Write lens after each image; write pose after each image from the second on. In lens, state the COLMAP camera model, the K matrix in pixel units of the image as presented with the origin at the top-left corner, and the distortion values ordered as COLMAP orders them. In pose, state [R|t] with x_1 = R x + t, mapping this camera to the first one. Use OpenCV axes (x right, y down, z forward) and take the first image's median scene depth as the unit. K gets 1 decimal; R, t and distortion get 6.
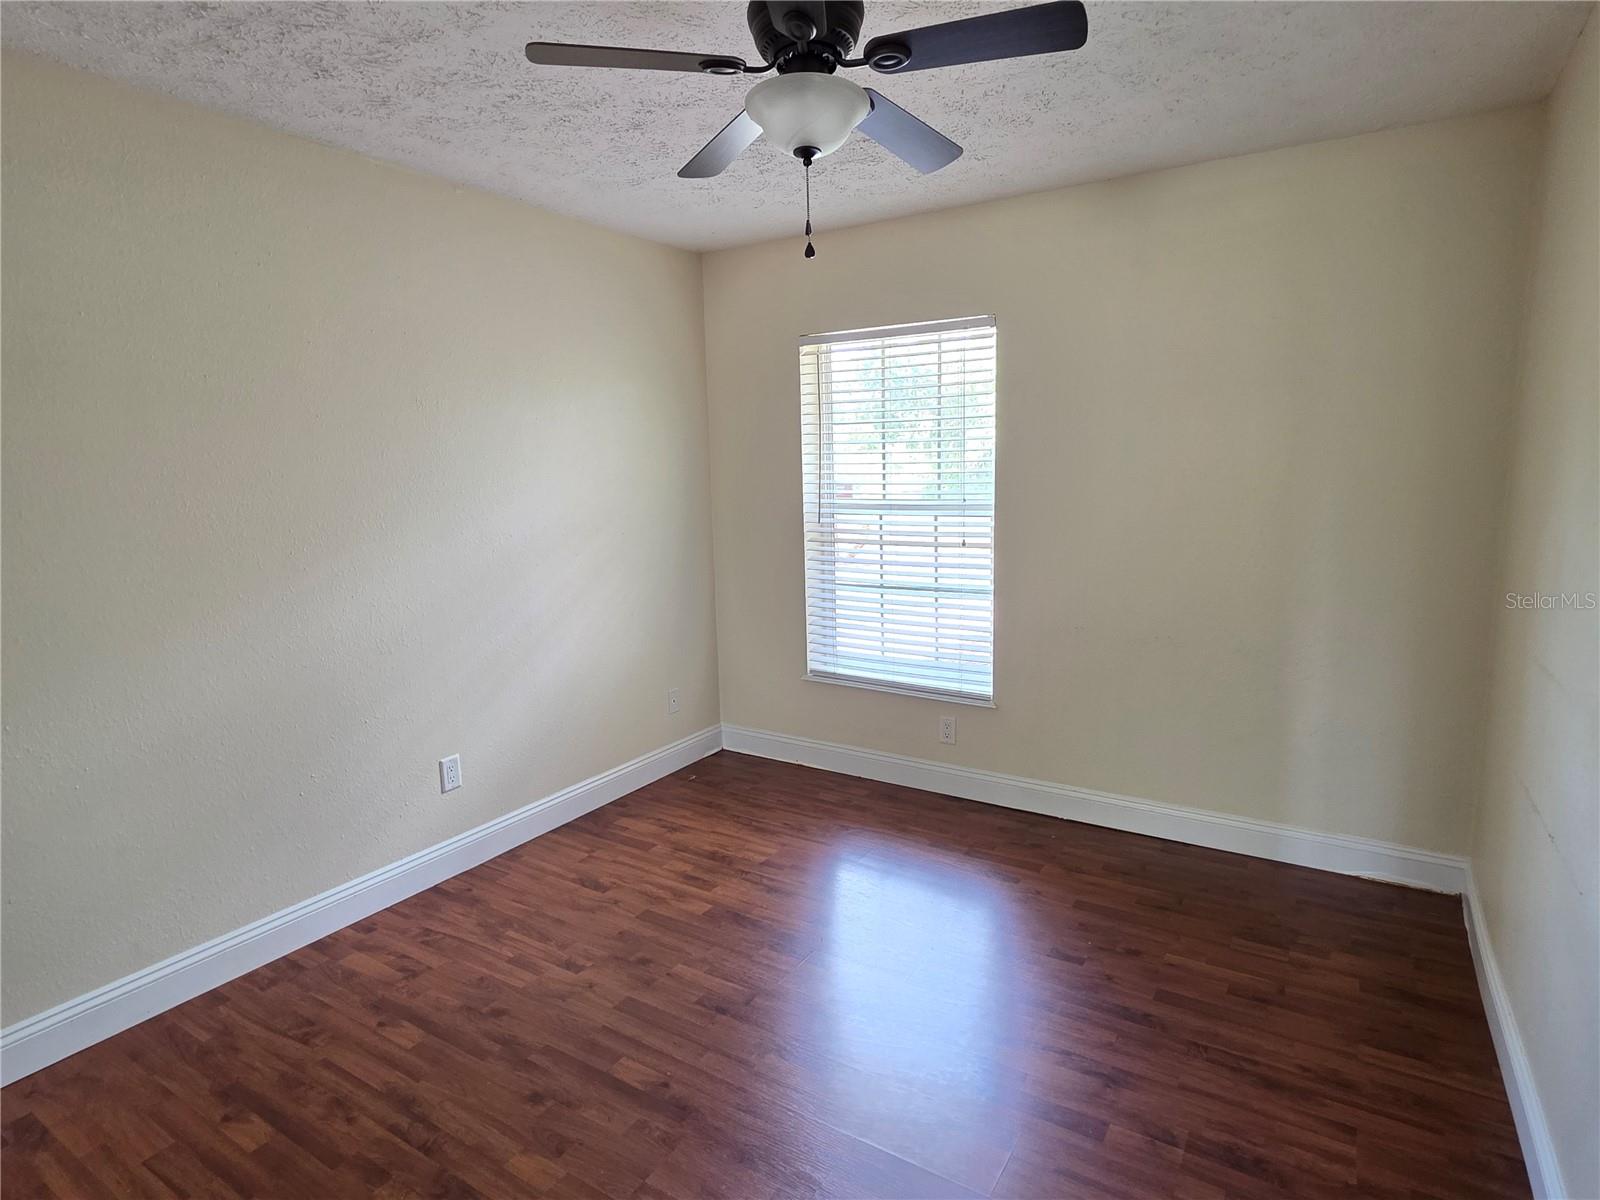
lens RADIAL K [[864.6, 0, 806.5], [0, 864.6, 595.6], [0, 0, 1]] dist [-0.004115, -0.000754]
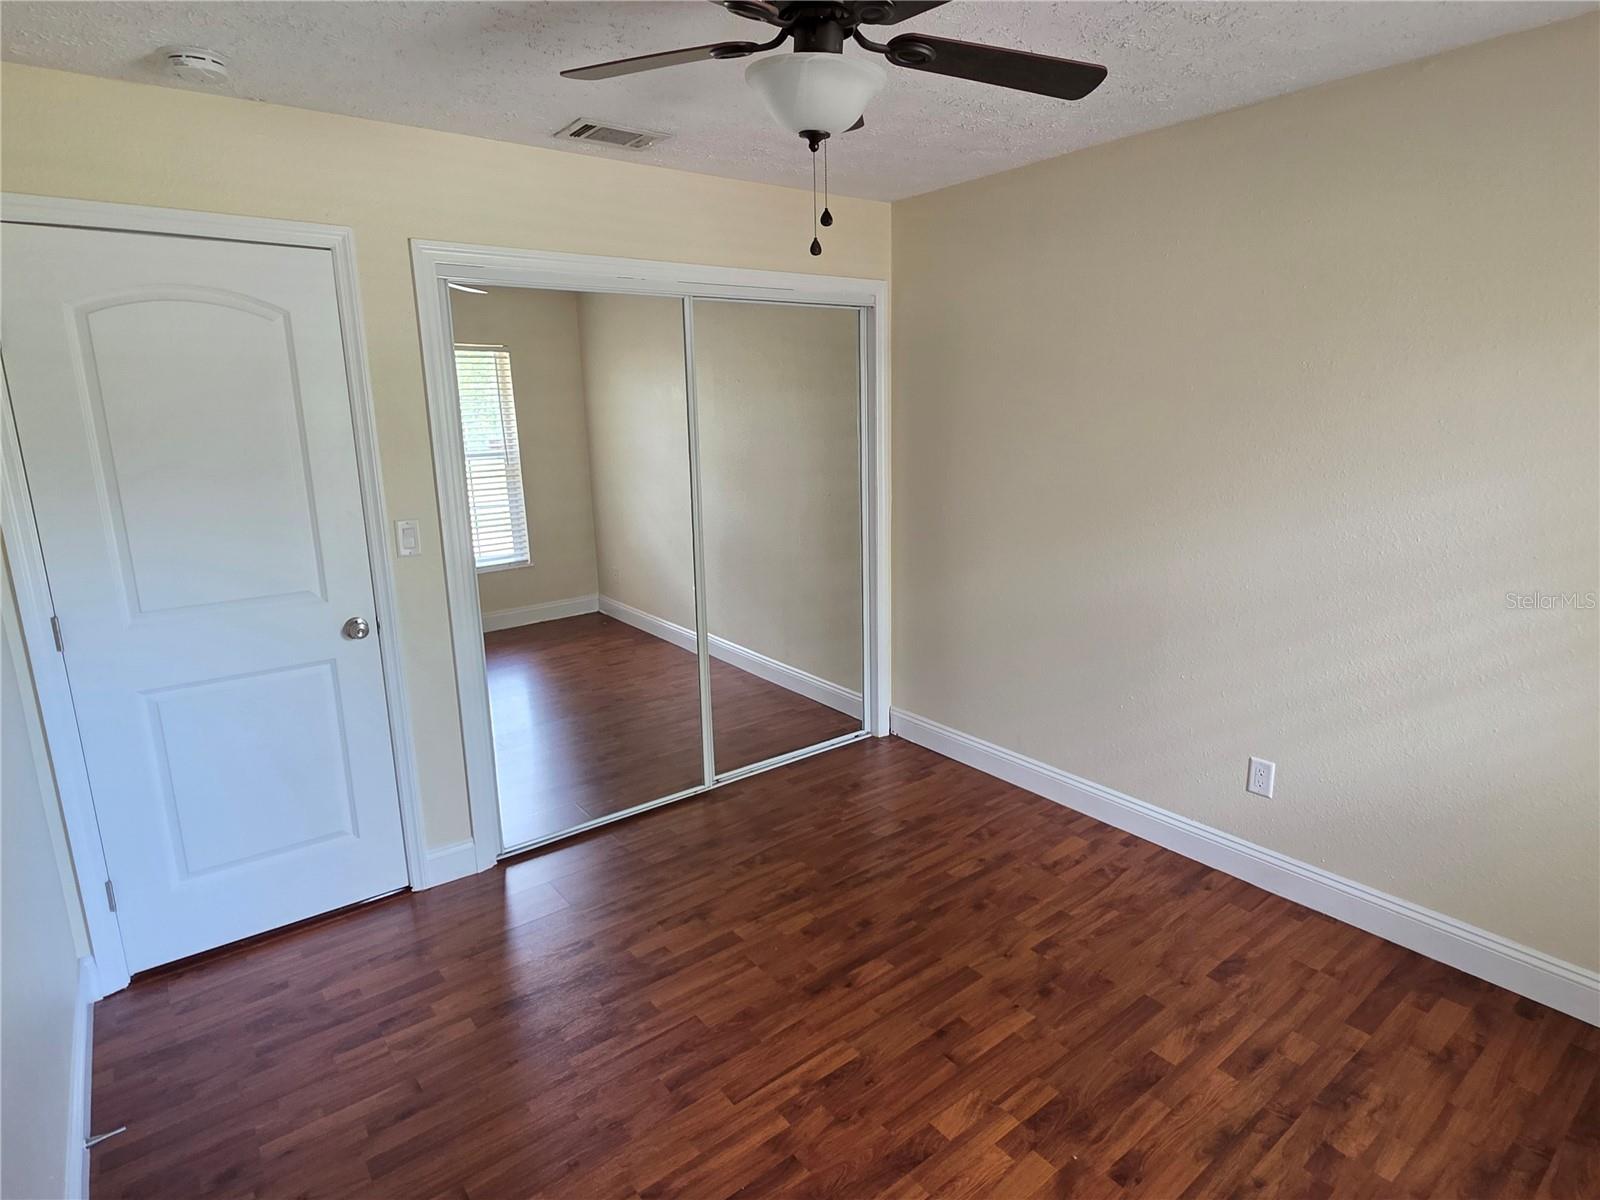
lens RADIAL K [[864.6, 0, 806.5], [0, 864.6, 595.6], [0, 0, 1]] dist [-0.004115, -0.000754]
pose [[-0.341860, 0.234093, -0.910128, 0.630004], [-0.118548, 0.949998, 0.288877, -0.214236], [0.932244, 0.206649, -0.297015, 0.929021]]
